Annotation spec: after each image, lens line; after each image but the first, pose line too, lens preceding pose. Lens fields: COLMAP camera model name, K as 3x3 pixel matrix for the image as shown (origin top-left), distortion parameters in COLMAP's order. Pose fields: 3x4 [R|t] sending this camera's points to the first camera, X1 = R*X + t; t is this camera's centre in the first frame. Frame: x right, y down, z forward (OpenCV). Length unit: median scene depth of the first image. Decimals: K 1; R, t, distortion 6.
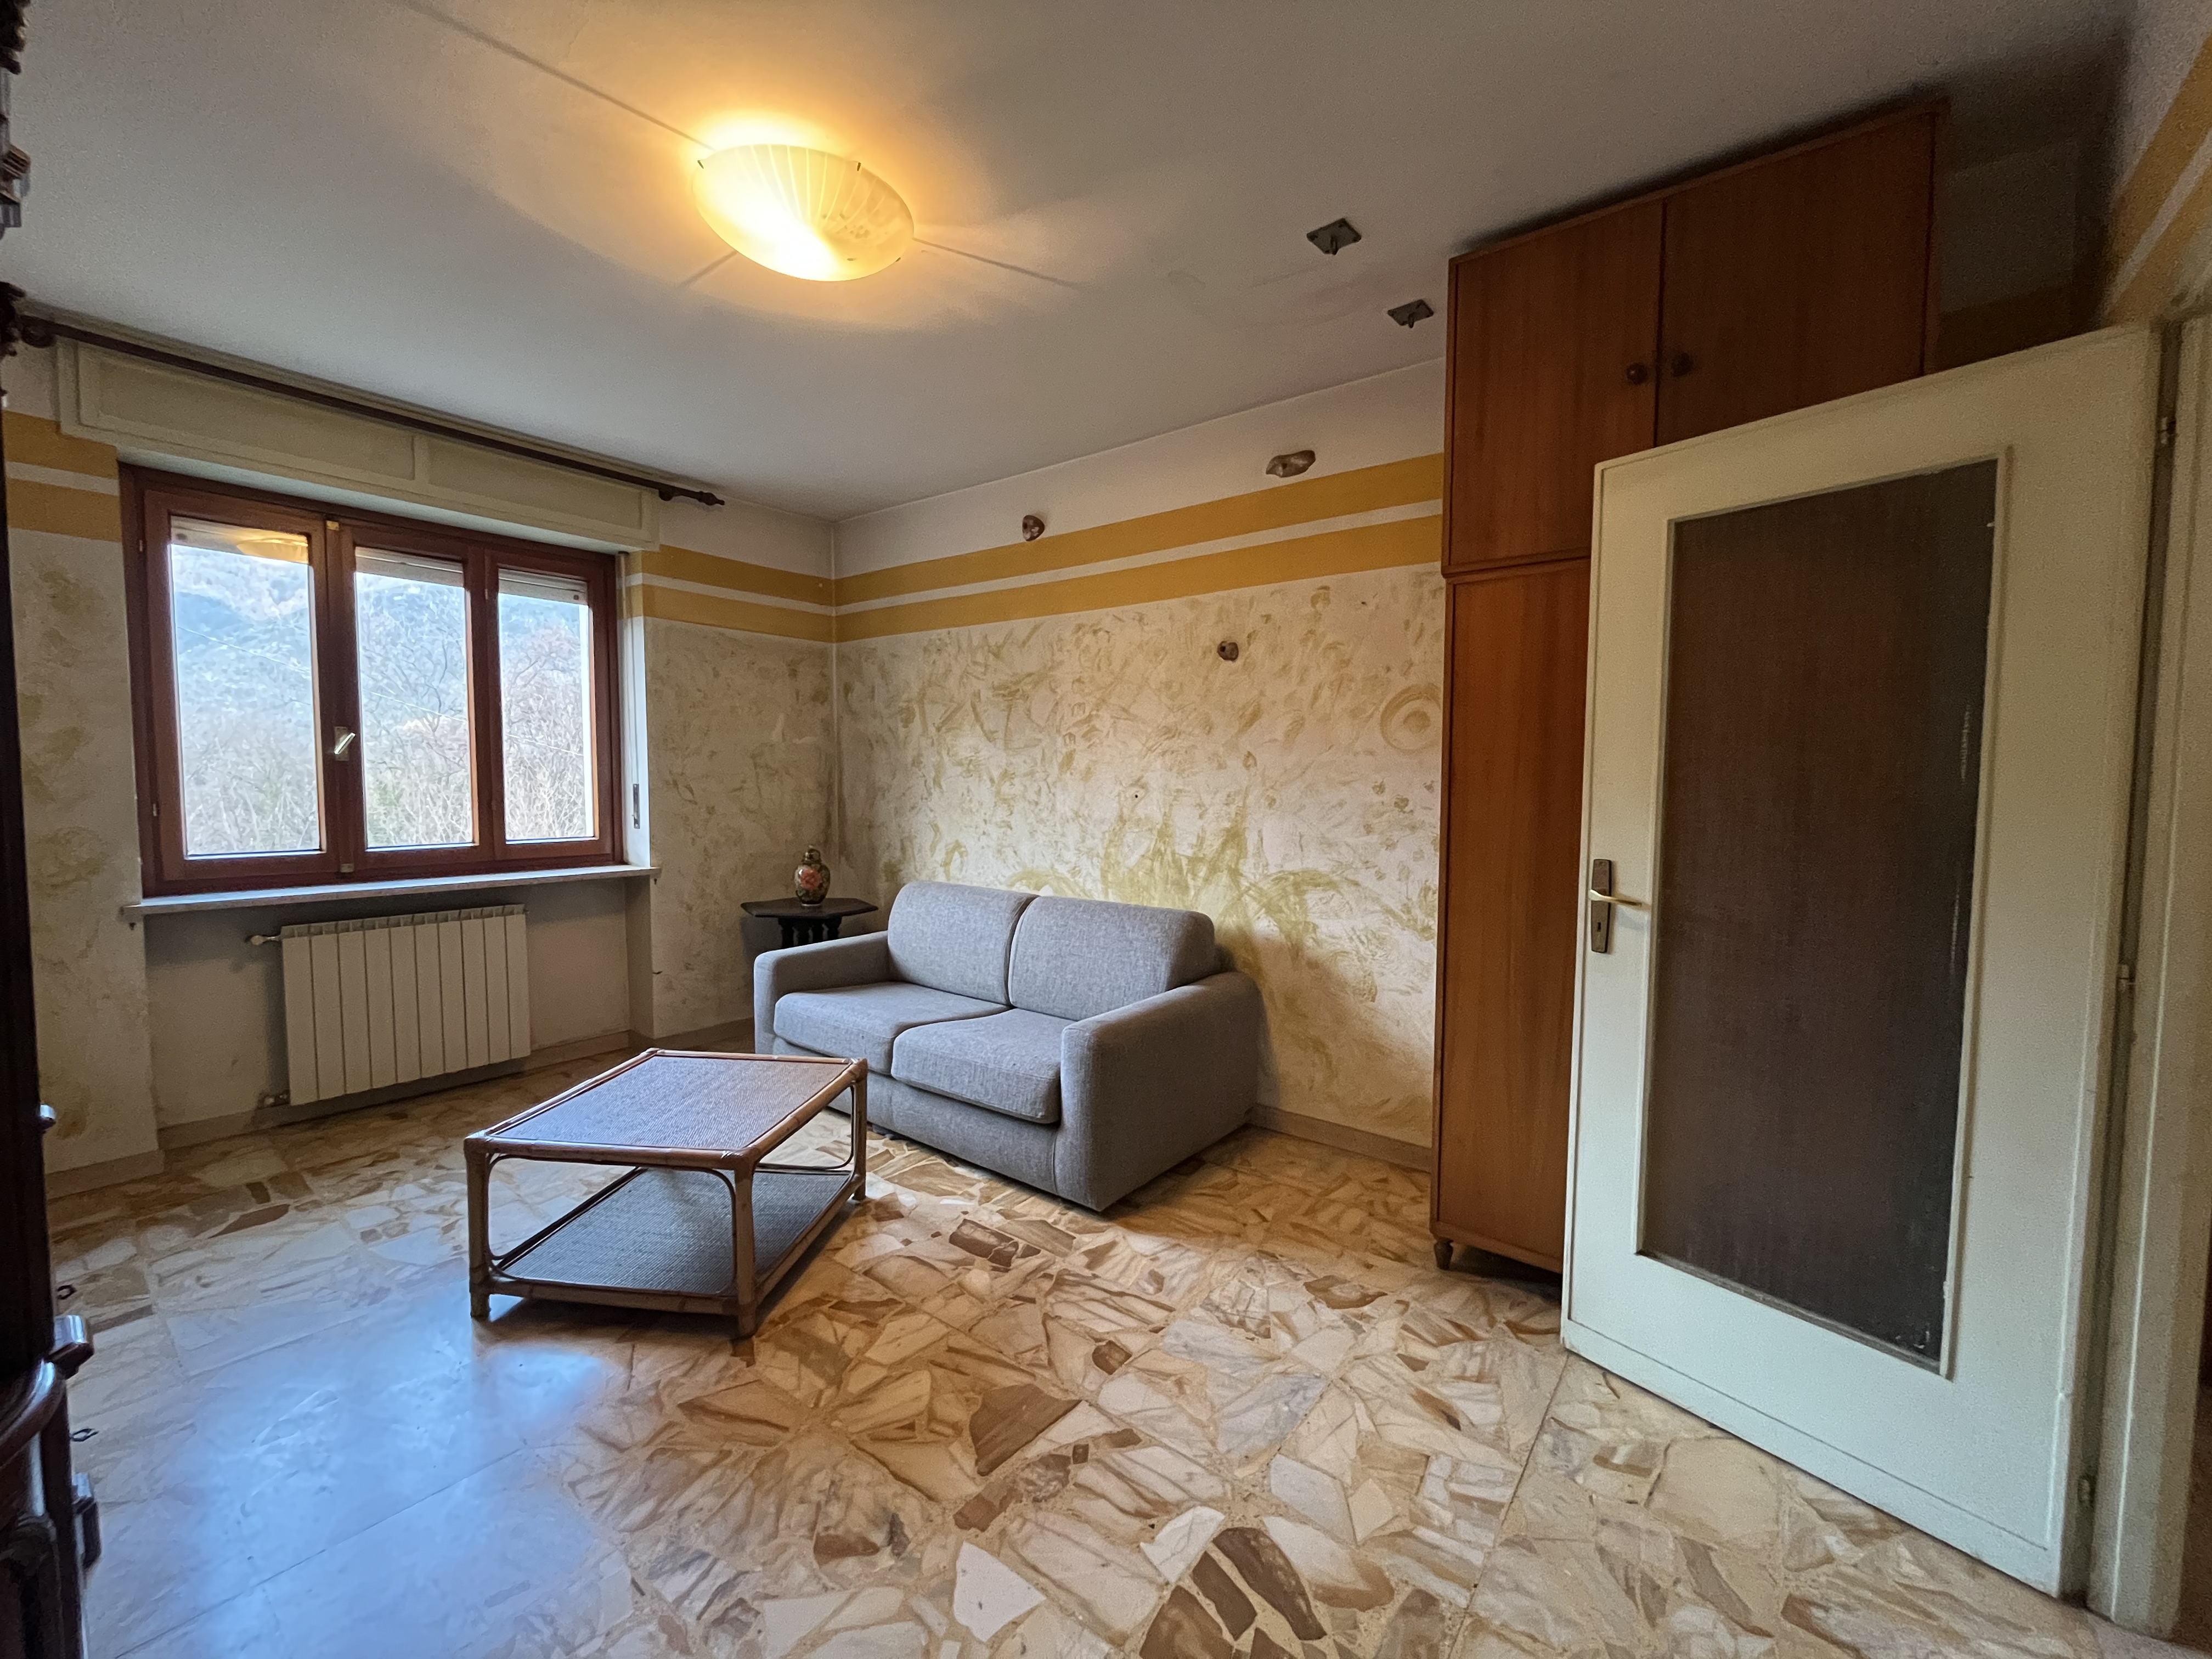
lens RADIAL K [[889.4, 0, 1101.7], [0, 889.4, 829.1], [0, 0, 1]] dist [-0.002765, -0.000477]
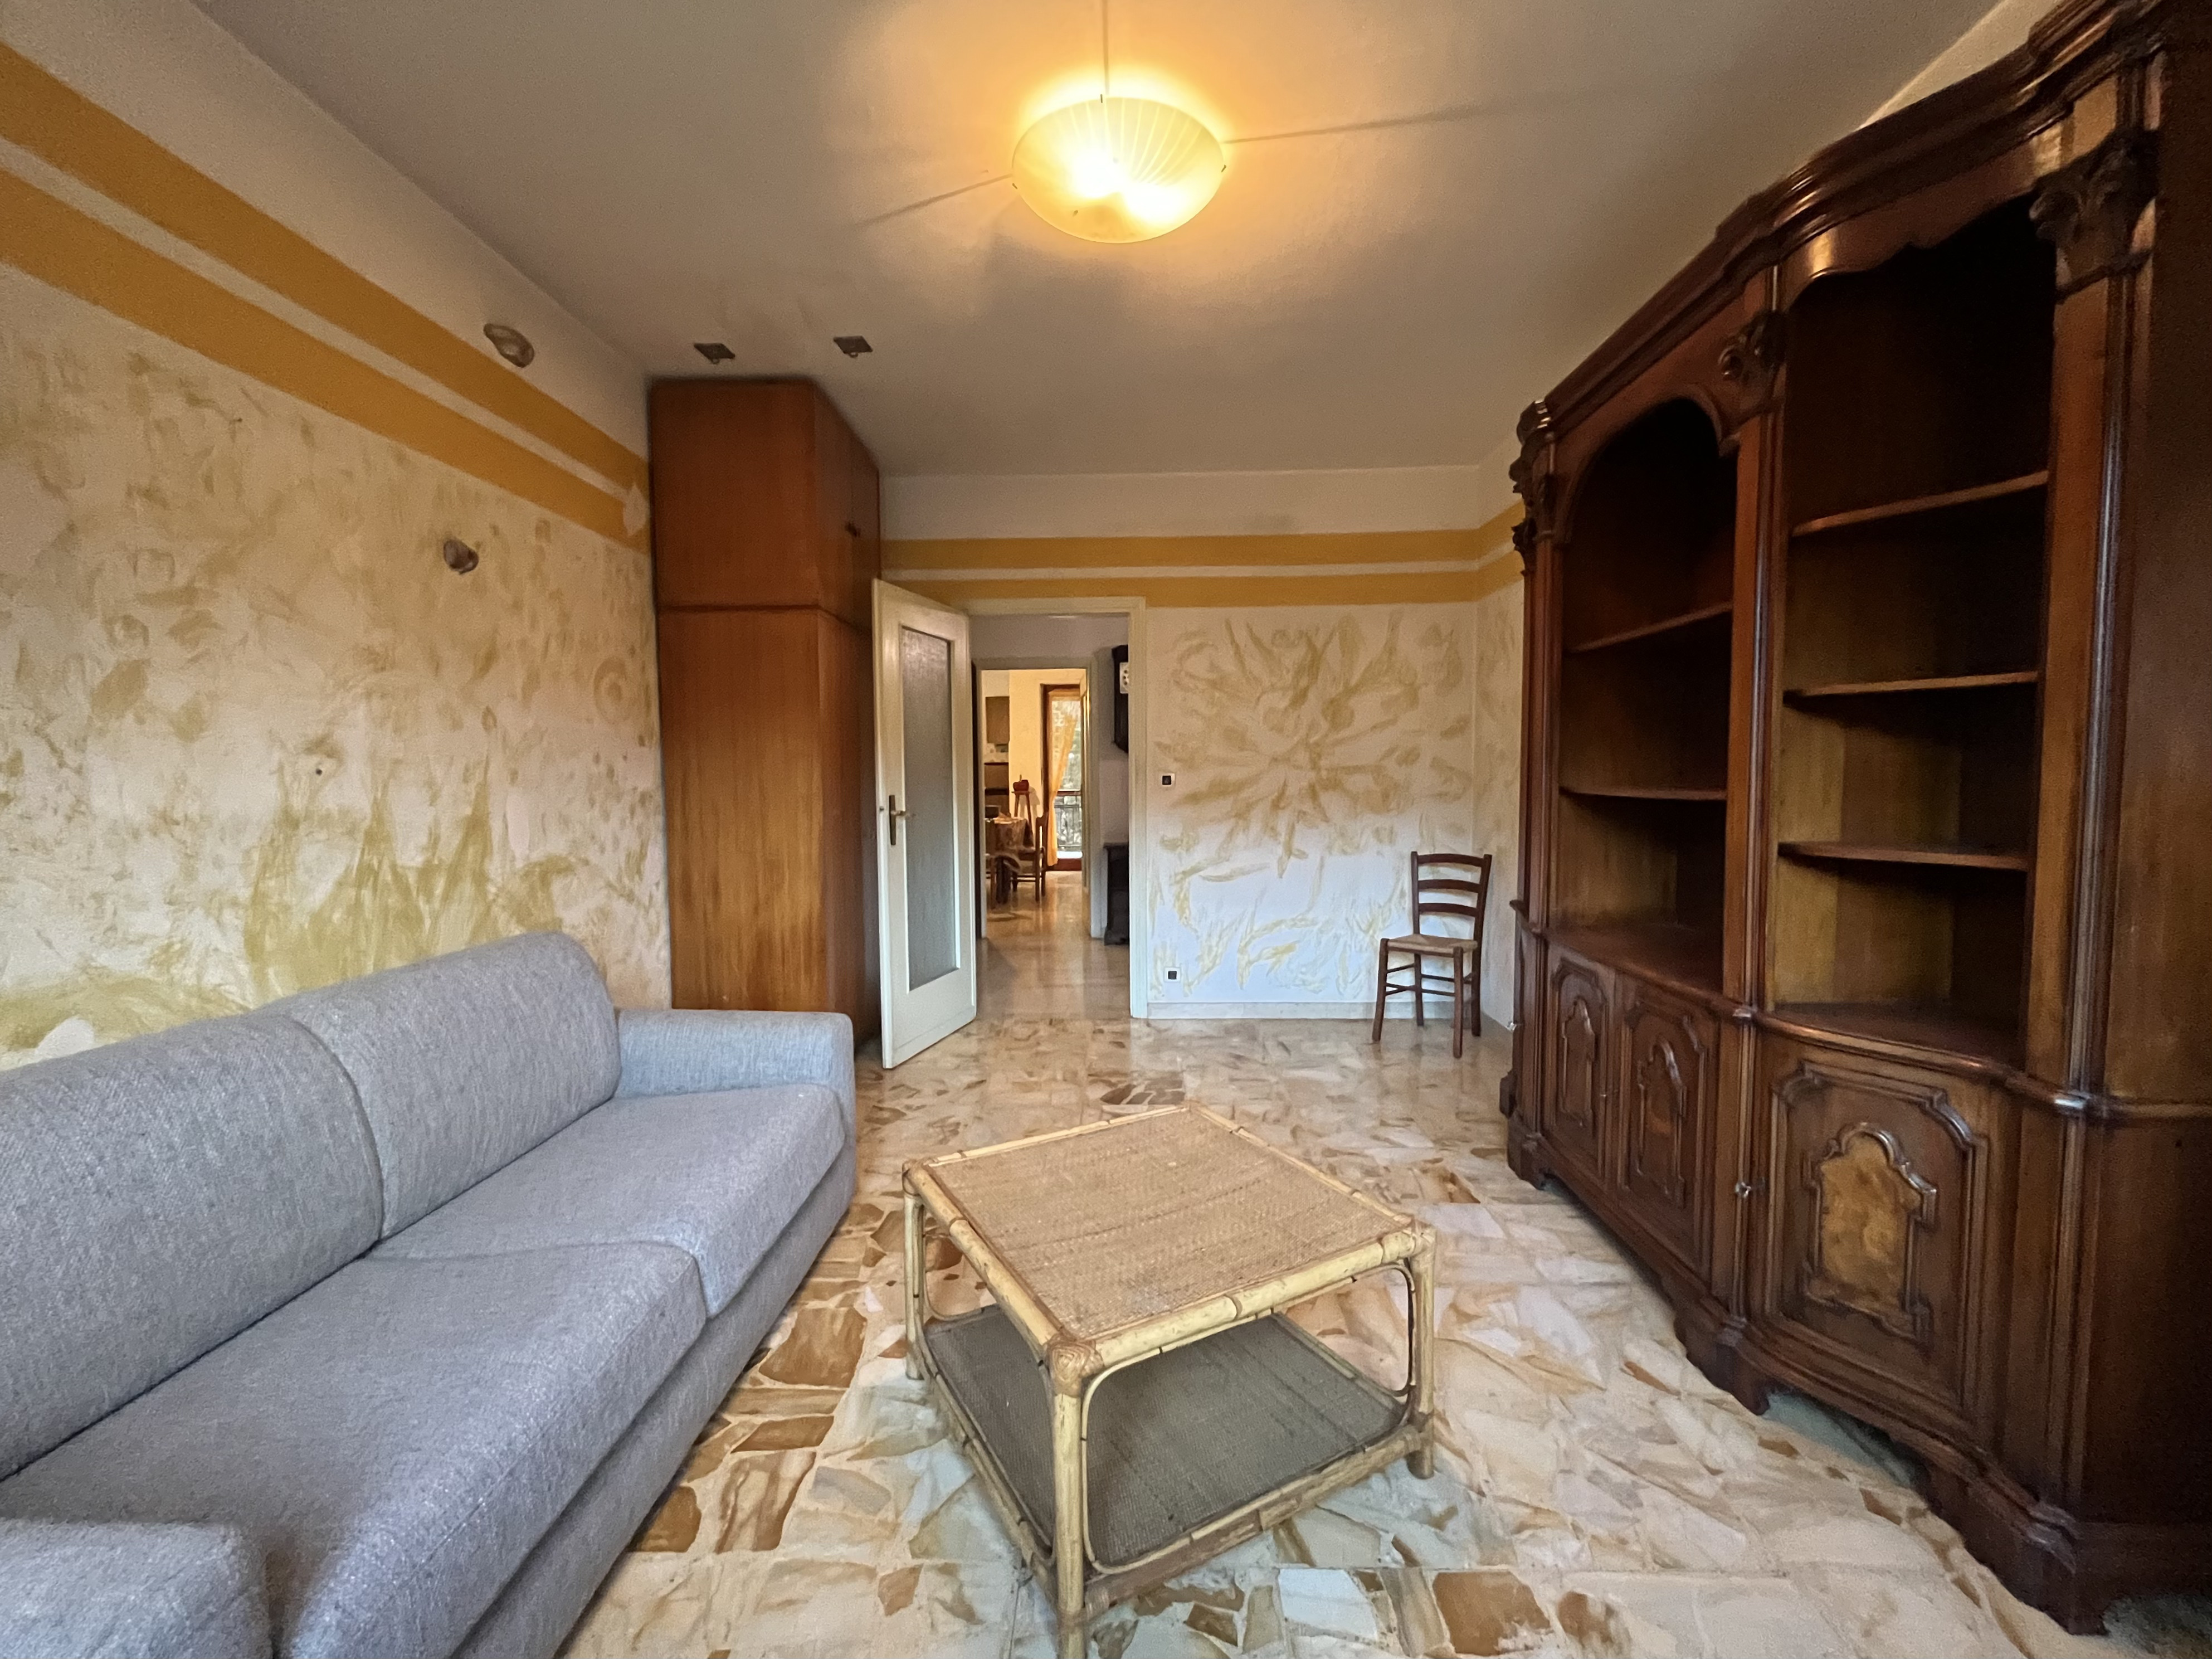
lens RADIAL K [[905.5, 0, 1103.4], [0, 905.5, 828.7], [0, 0, 1]] dist [-0.001764, -0.000766]
pose [[-0.594078, -0.050019, 0.802851, -0.715869], [0.050031, 0.993835, 0.098939, -0.035679], [-0.802850, 0.098945, -0.587913, 1.022953]]
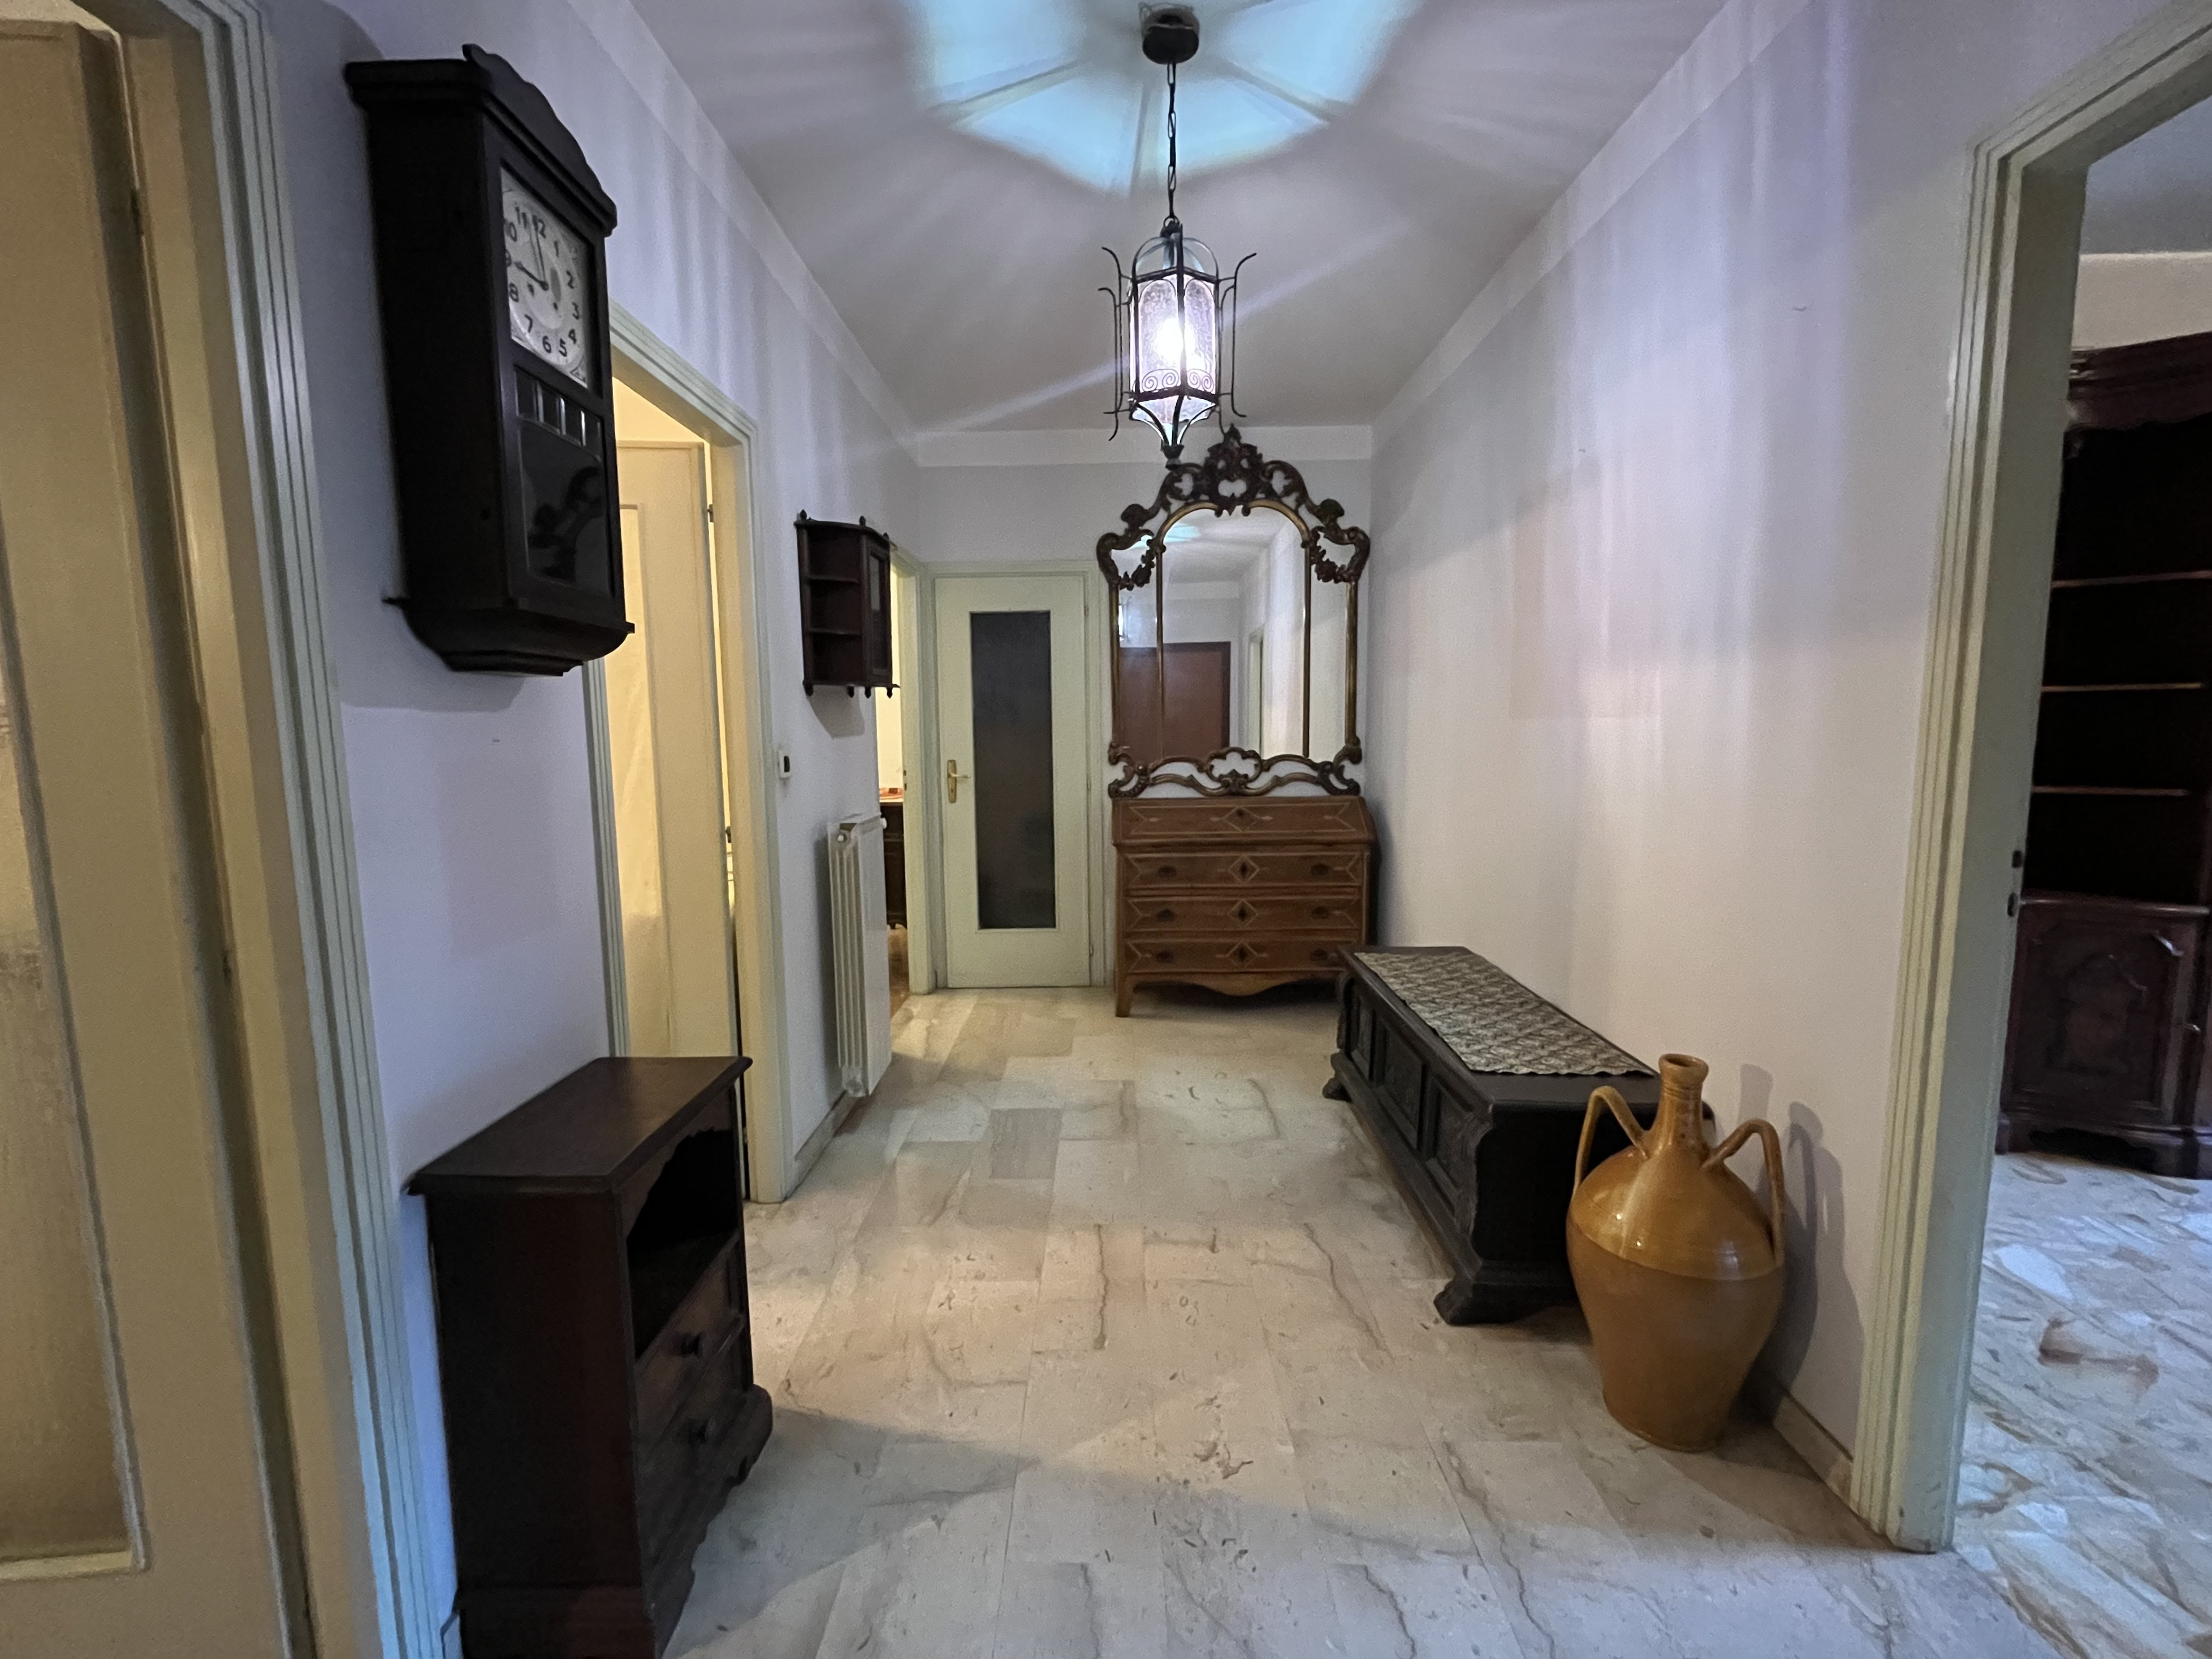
lens RADIAL K [[917.7, 0, 1104.6], [0, 917.7, 827.9], [0, 0, 1]] dist [-0.001445, -0.000209]
pose [[-0.796869, 0.068842, -0.600216, 0.858350], [-0.028971, 0.987990, 0.151781, -0.002274], [0.603456, 0.138338, -0.785304, 0.279144]]
